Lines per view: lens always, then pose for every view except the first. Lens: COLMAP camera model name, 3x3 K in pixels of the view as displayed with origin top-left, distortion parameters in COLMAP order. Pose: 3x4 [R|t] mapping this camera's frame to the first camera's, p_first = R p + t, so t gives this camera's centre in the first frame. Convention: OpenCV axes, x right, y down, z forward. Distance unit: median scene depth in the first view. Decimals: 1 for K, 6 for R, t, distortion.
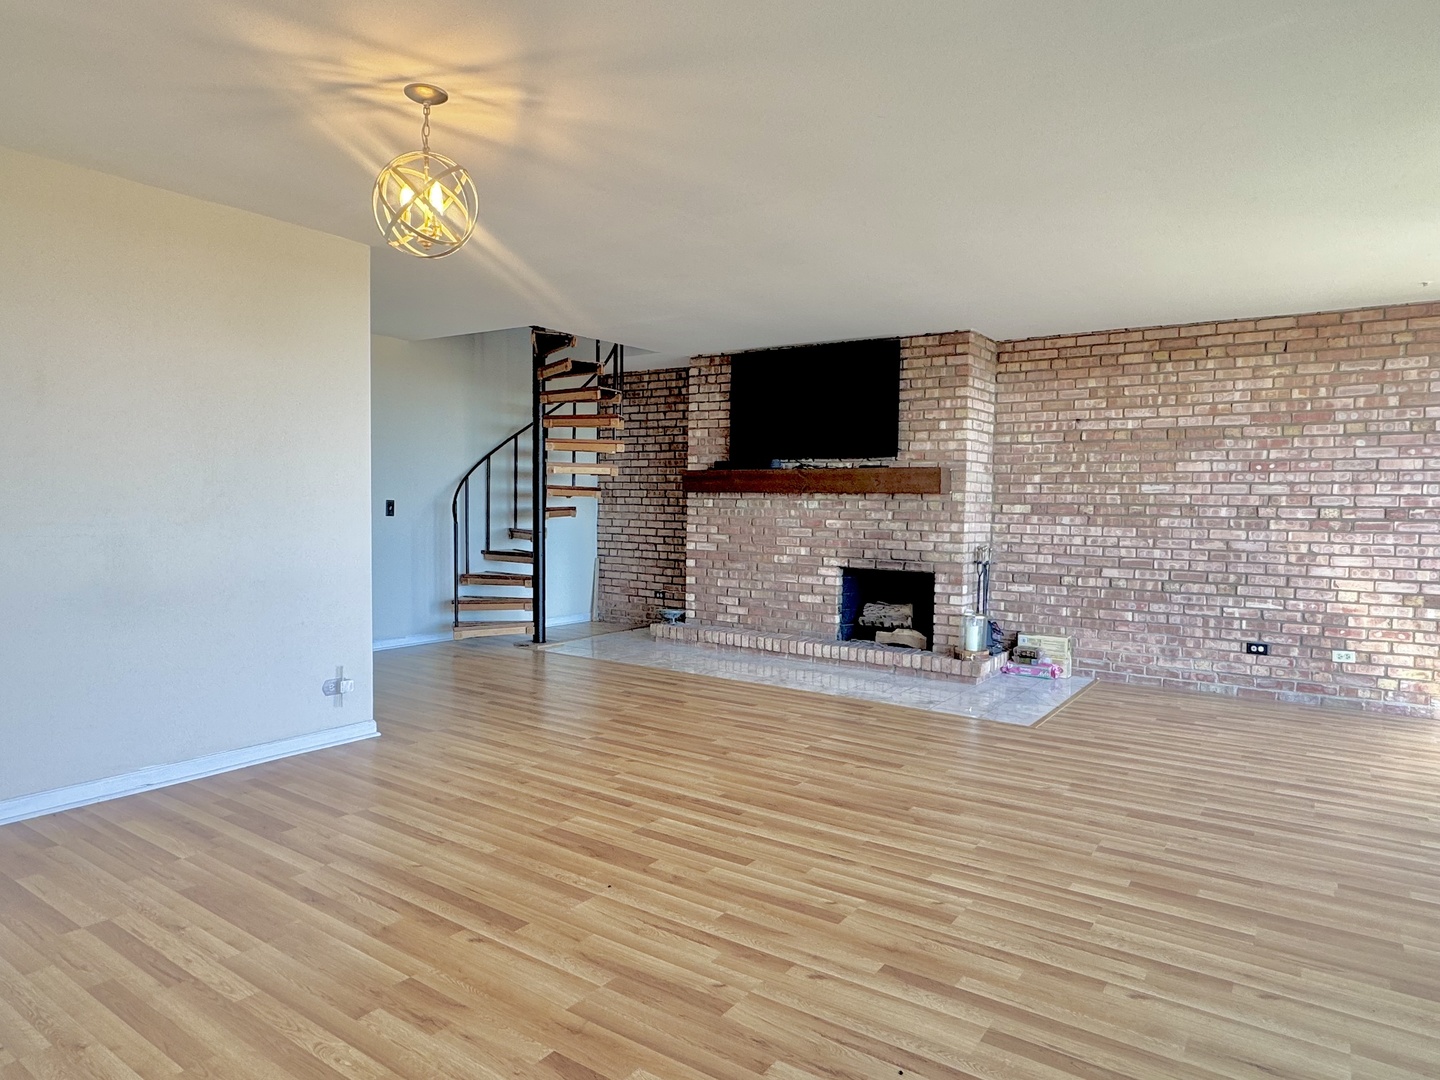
lens RADIAL K [[886.3, 0, 719.7], [0, 886.3, 537.6], [0, 0, 1]] dist [-0.002587, 0.002364]
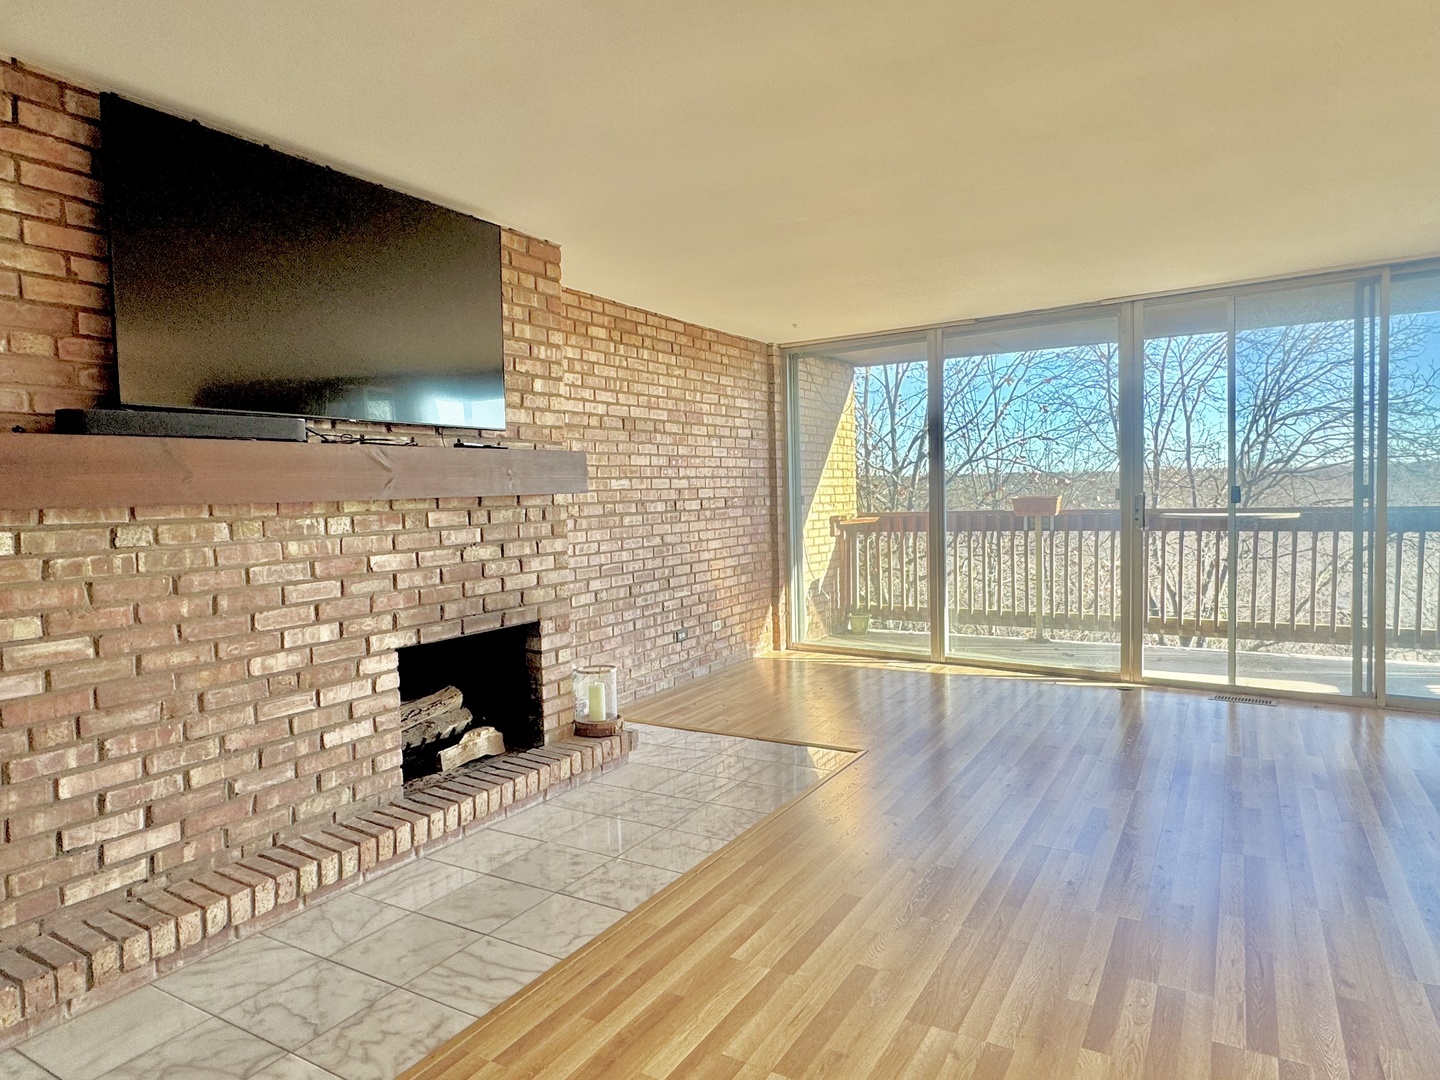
lens RADIAL K [[886.3, 0, 719.7], [0, 886.3, 537.6], [0, 0, 1]] dist [-0.002587, 0.002364]
pose [[-0.074285, -0.065564, 0.995079, -0.393346], [0.065497, 0.995361, 0.070472, -0.055492], [-0.995084, 0.070409, -0.069646, 0.926934]]
